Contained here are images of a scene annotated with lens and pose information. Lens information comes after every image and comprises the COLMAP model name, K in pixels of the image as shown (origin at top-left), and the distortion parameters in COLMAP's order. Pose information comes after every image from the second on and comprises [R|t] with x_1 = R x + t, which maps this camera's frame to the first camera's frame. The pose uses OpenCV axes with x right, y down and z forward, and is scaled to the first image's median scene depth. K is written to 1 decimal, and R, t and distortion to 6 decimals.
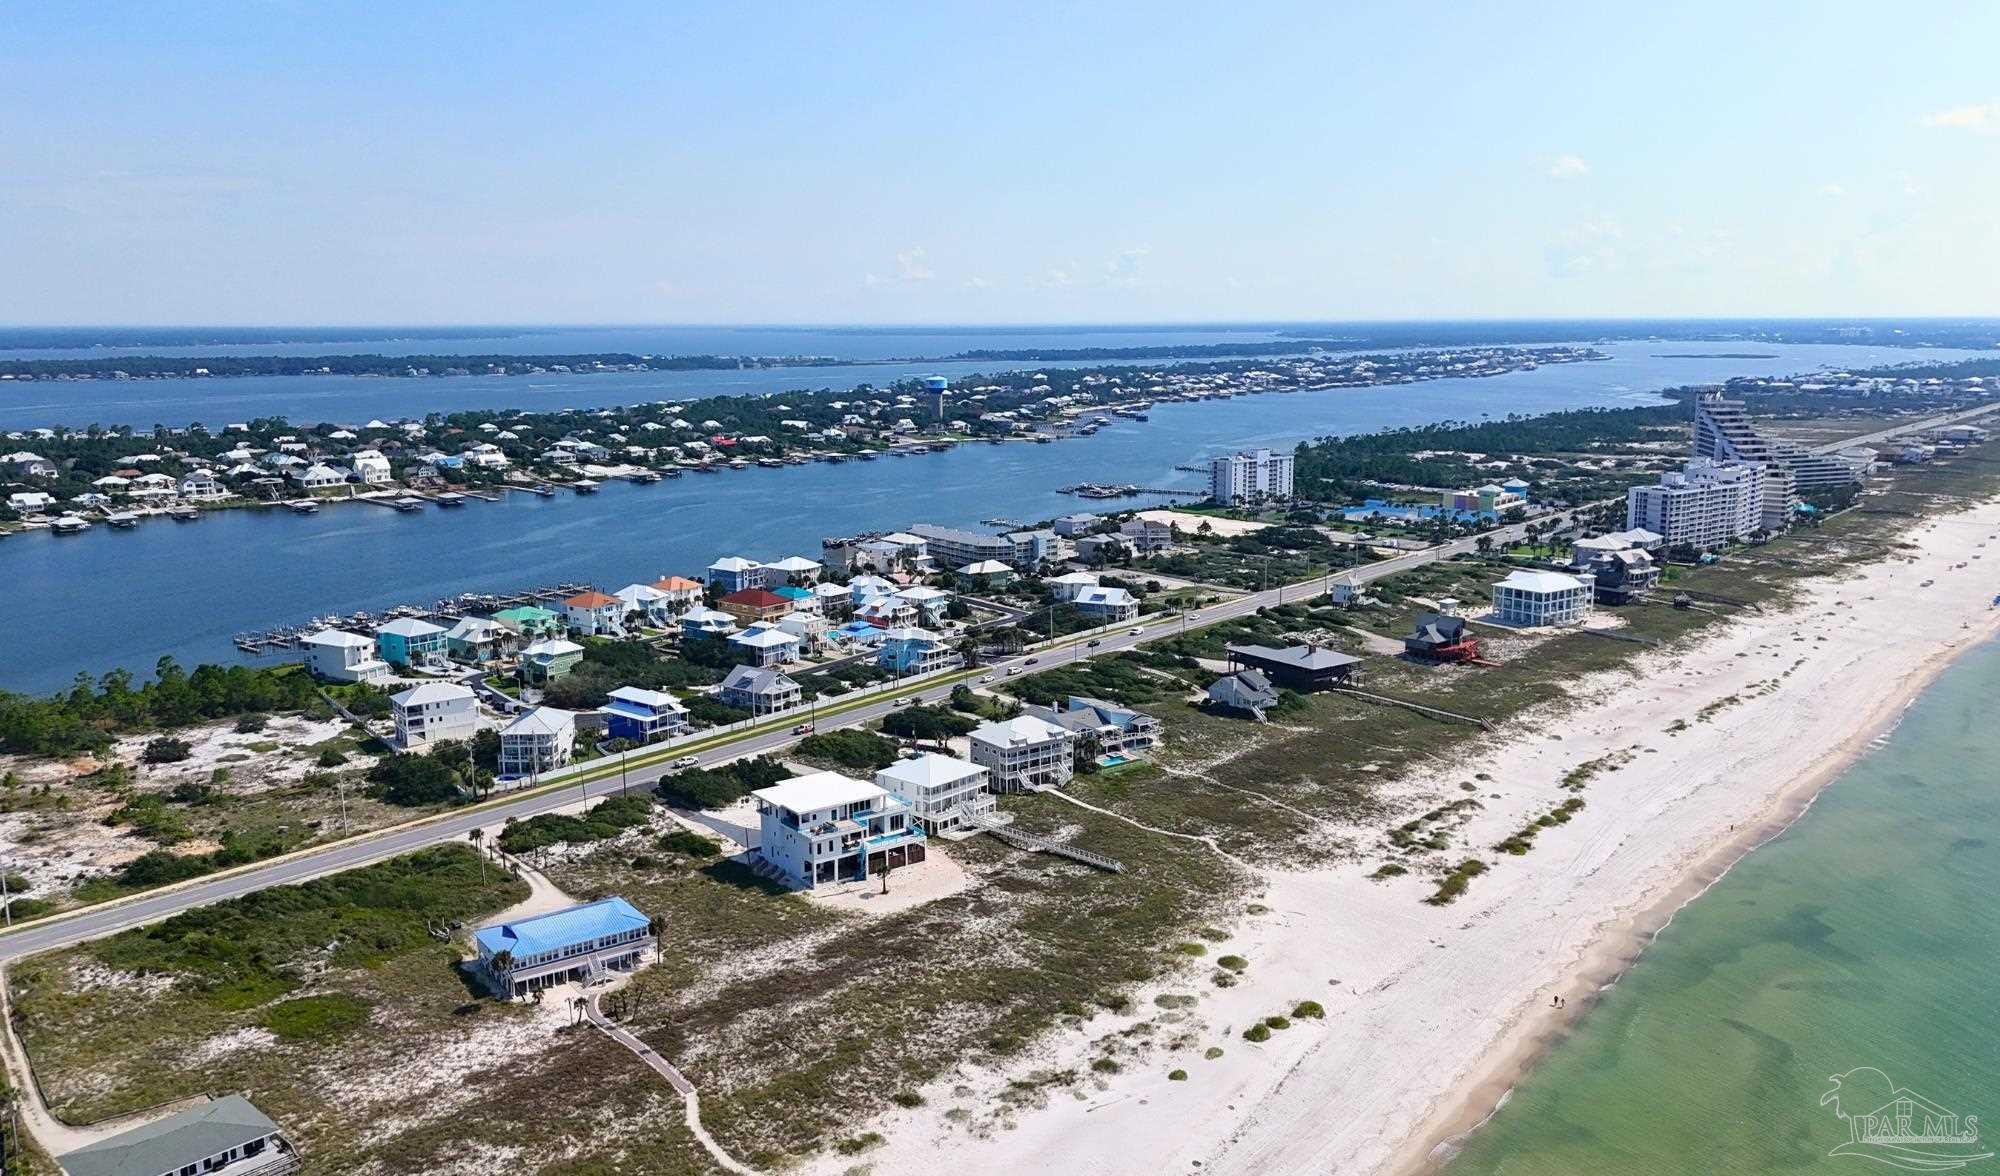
lens RADIAL K [[1545.9, 0, 1000.0], [0, 1545.9, 588.0], [0, 0, 1]] dist [0.072418, -0.088742]
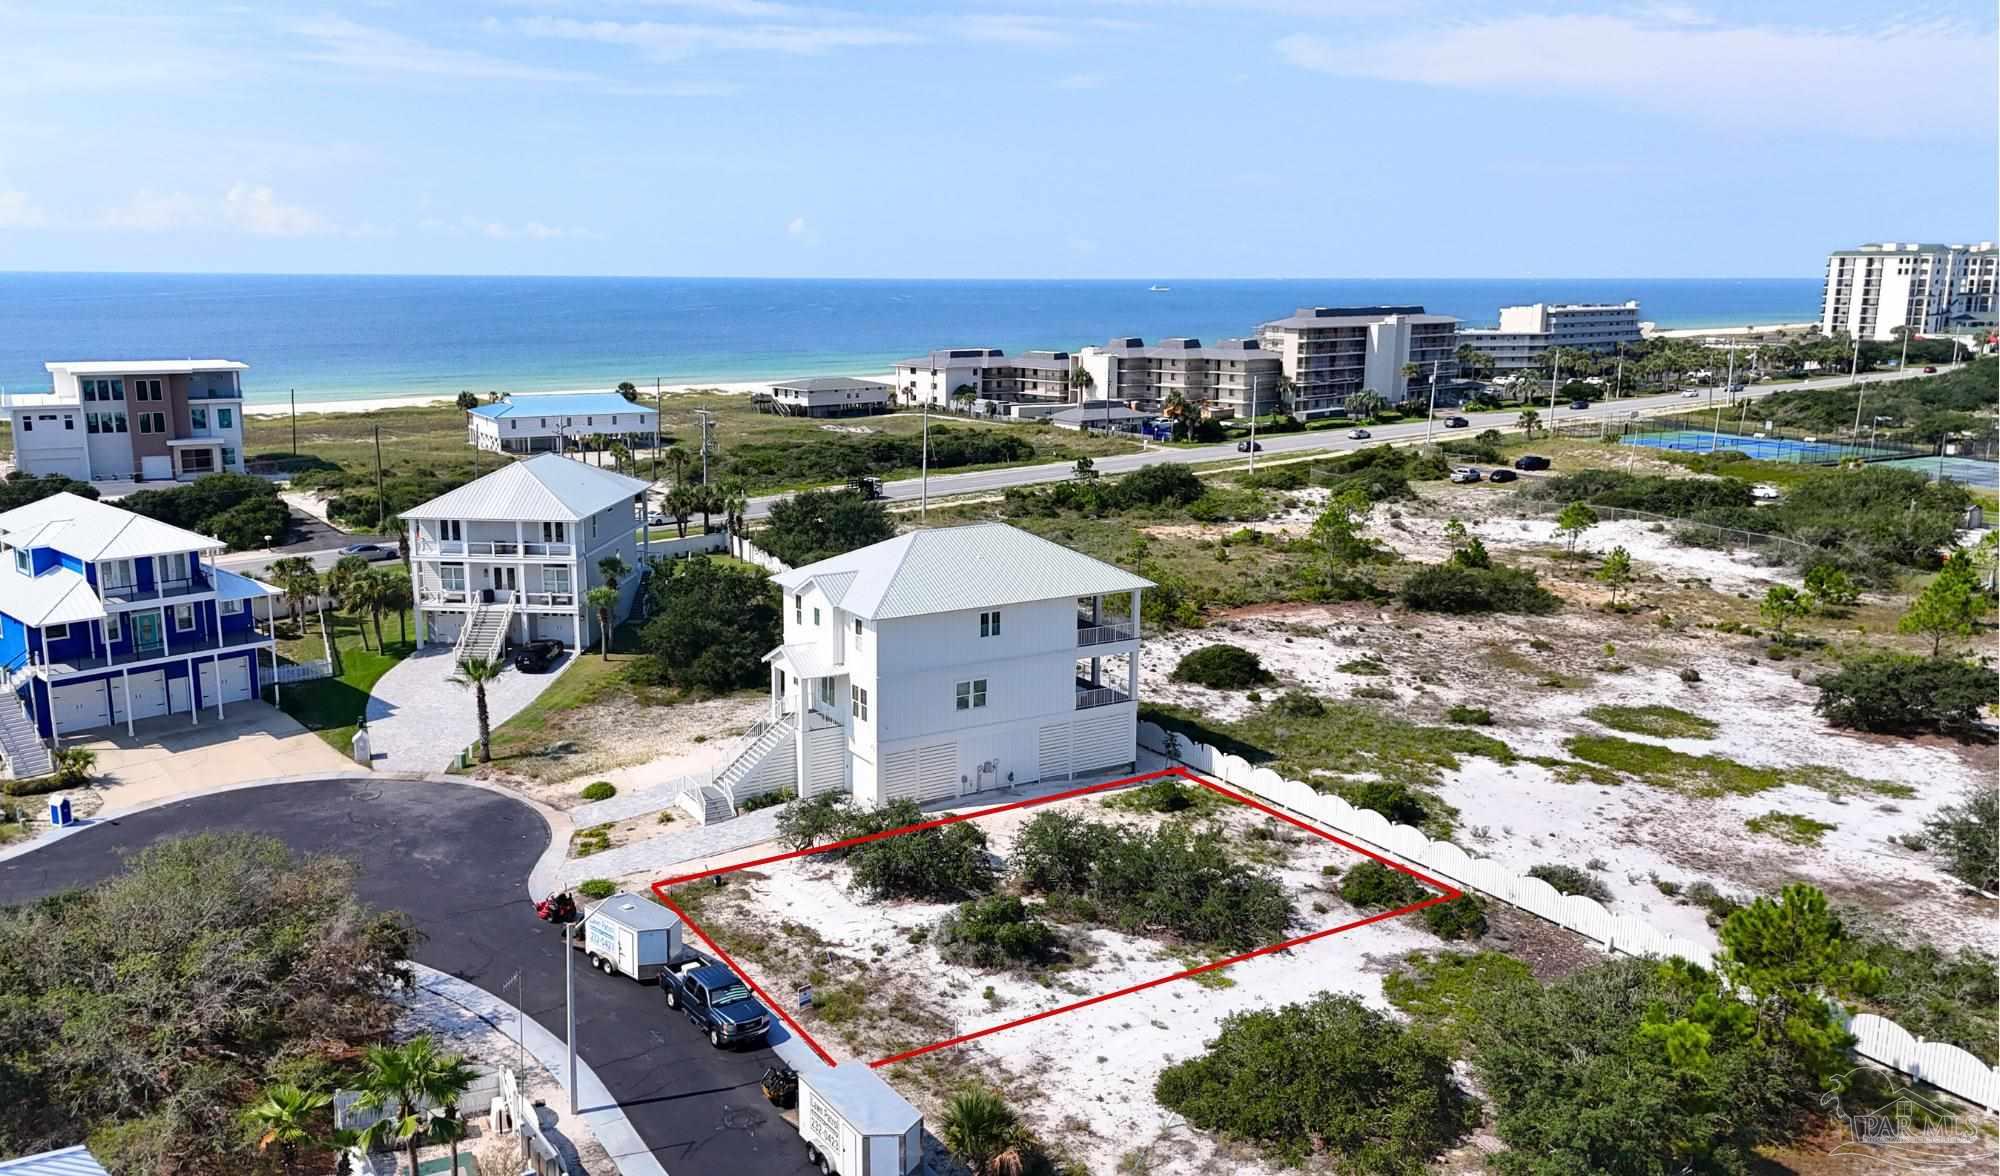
lens RADIAL K [[1540.0, 0, 948.3], [0, 1540.0, 589.0], [0, 0, 1]] dist [0.076855, -0.071834]
pose [[-0.996887, -0.026086, 0.074406, -0.435356], [0.003568, 0.927793, 0.373078, -0.013856], [-0.078765, 0.372182, -0.924812, 1.398831]]
